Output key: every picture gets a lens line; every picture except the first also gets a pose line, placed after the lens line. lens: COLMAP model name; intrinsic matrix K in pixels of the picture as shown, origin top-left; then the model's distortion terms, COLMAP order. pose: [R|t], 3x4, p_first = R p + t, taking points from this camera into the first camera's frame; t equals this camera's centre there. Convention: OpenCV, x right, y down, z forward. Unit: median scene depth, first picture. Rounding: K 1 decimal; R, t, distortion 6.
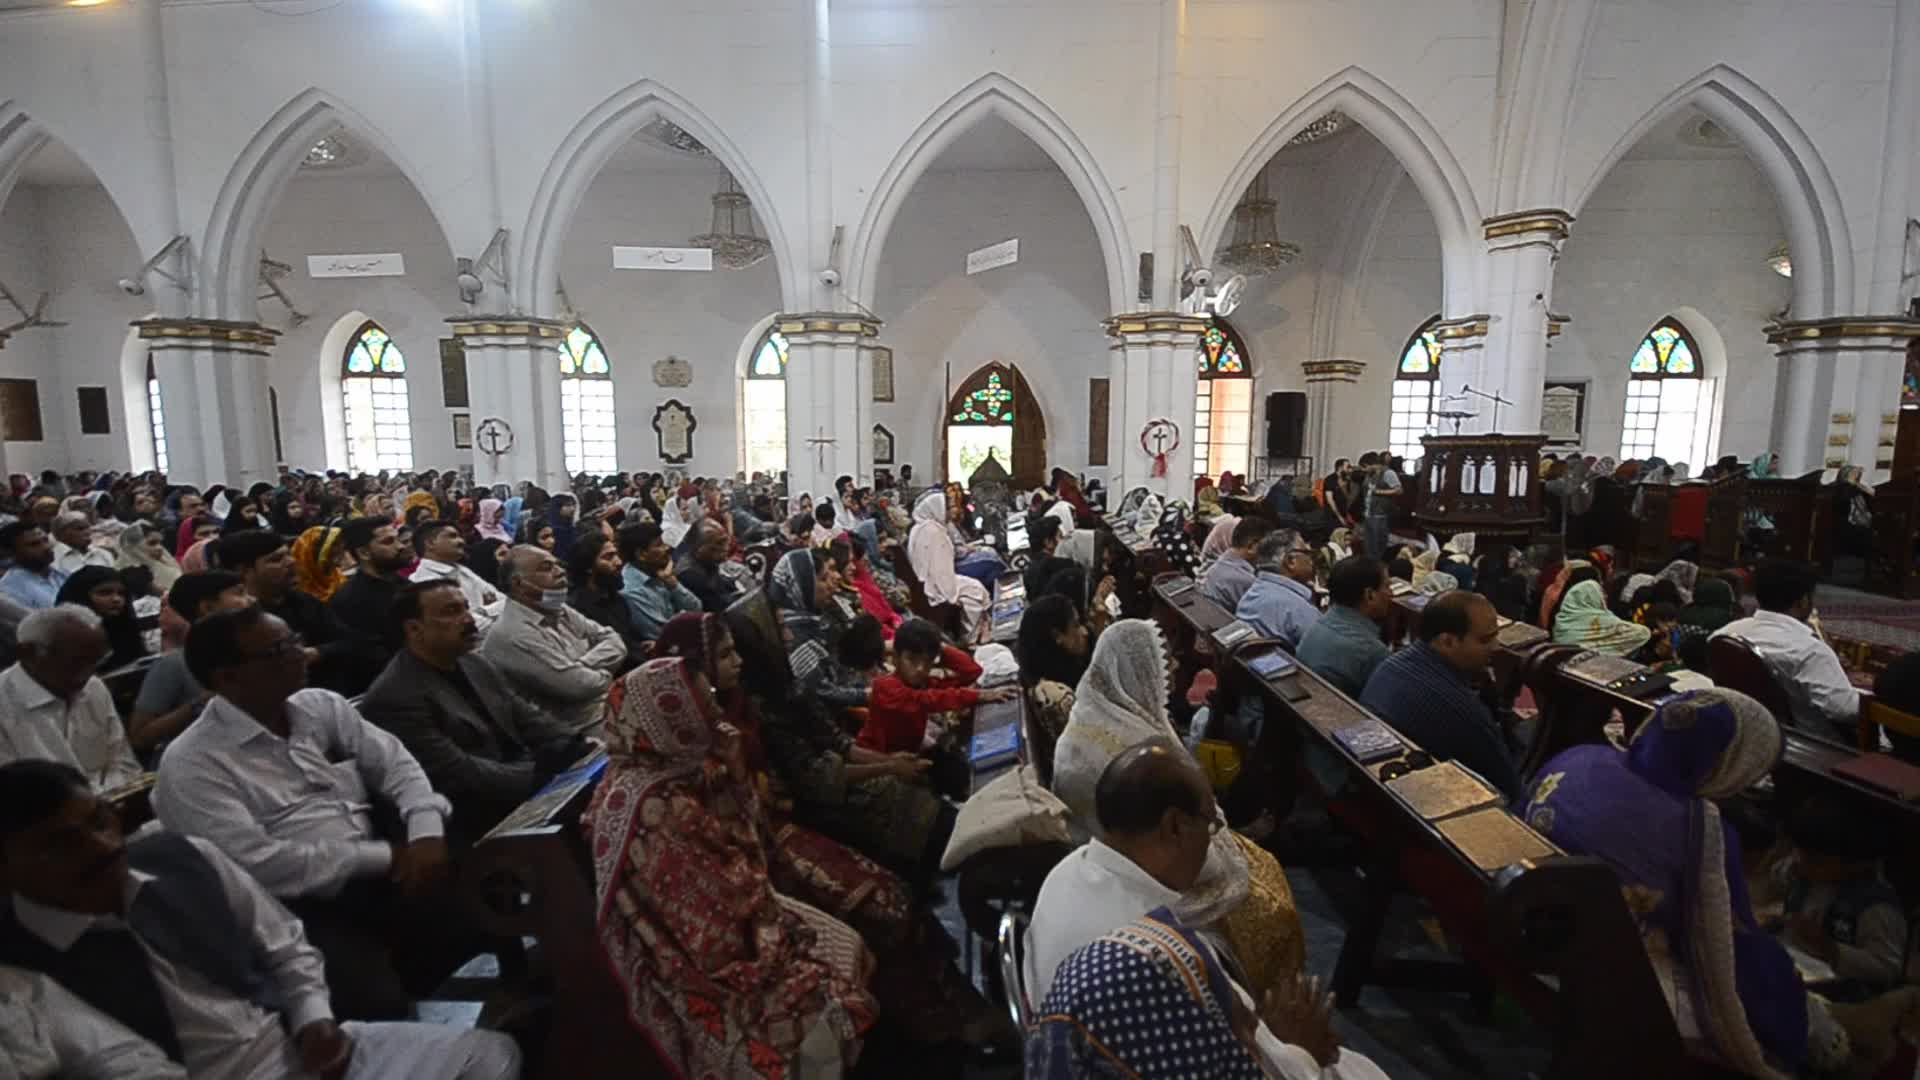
lens RADIAL K [[860.8, 0, 948.3], [0, 860.8, 553.5], [0, 0, 1]] dist [0.001923, -0.002922]
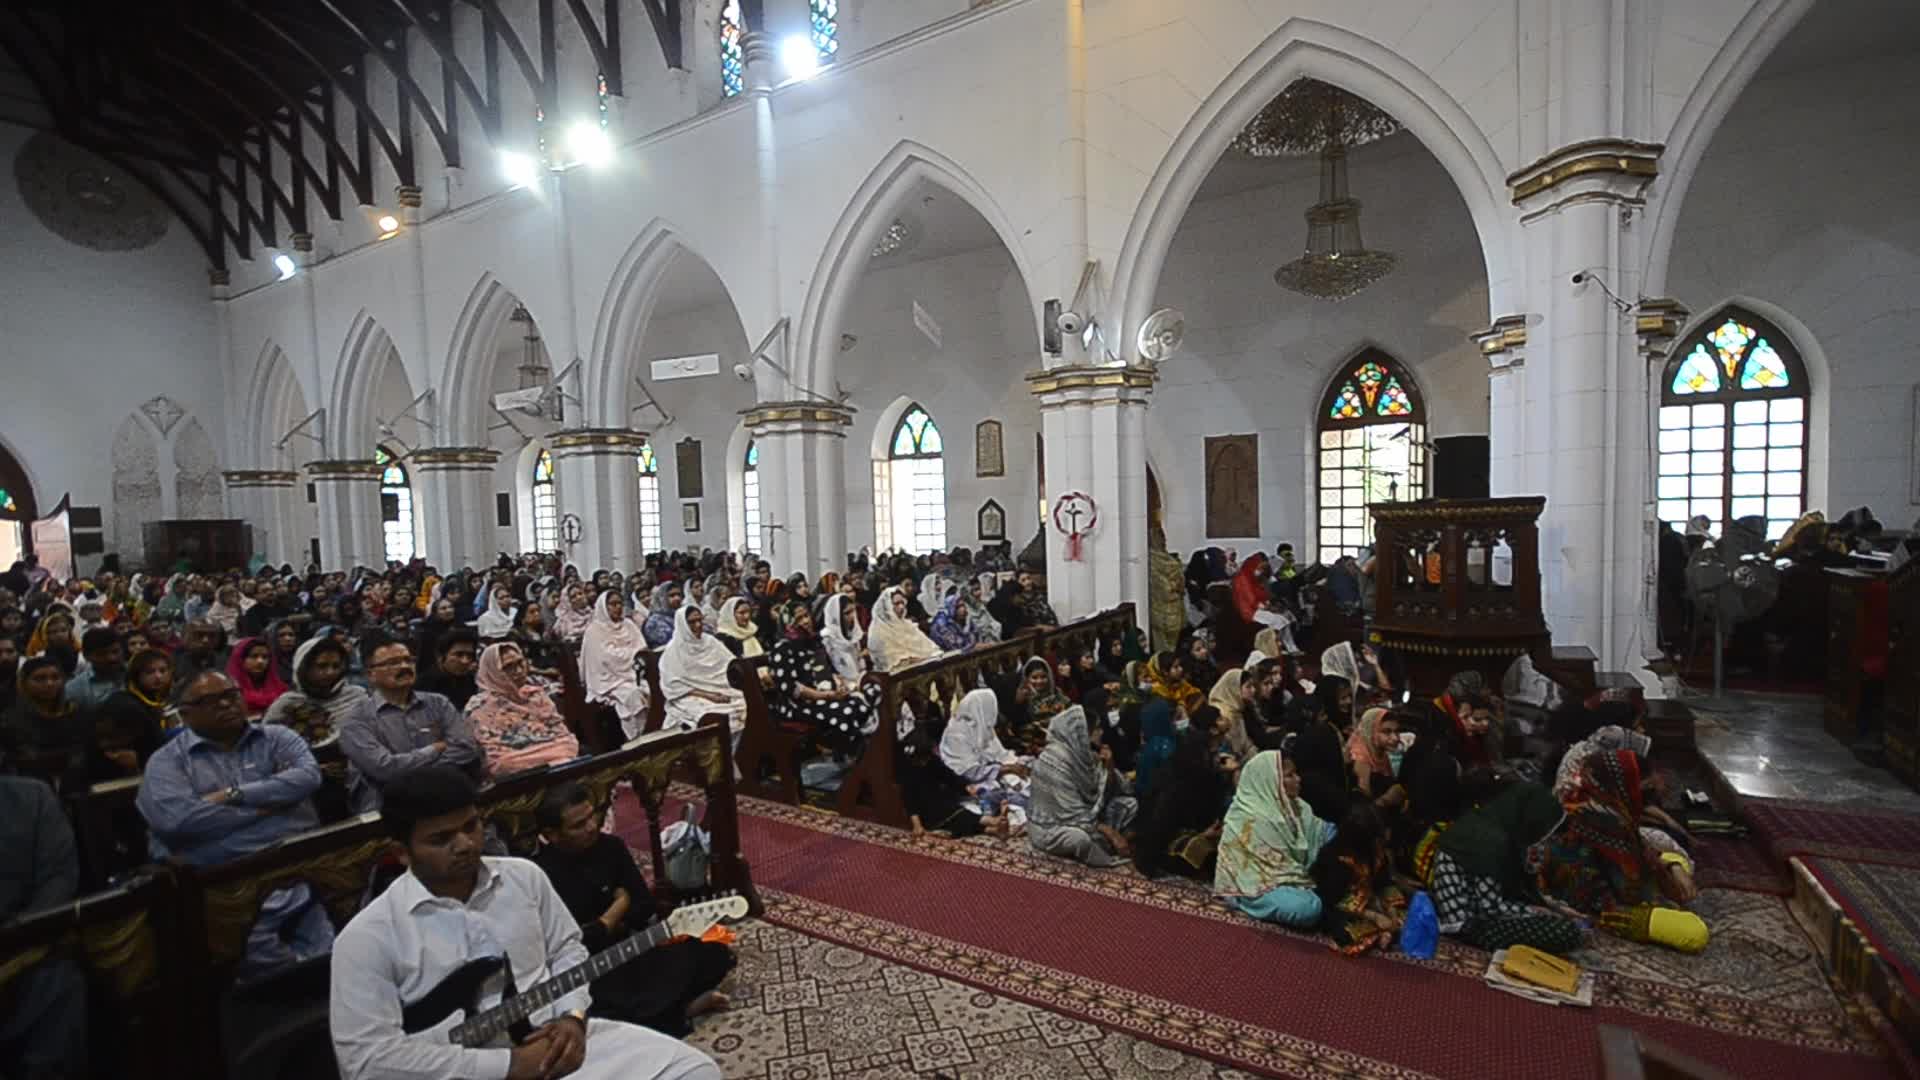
lens RADIAL K [[860.8, 0, 959.8], [0, 860.8, 558.0], [0, 0, 1]] dist [0.001923, -0.002922]
pose [[0.874008, -0.004201, -0.485893, 0.531064], [-0.028589, 0.997786, -0.060052, -0.036733], [0.485069, 0.066377, 0.871953, 0.210482]]
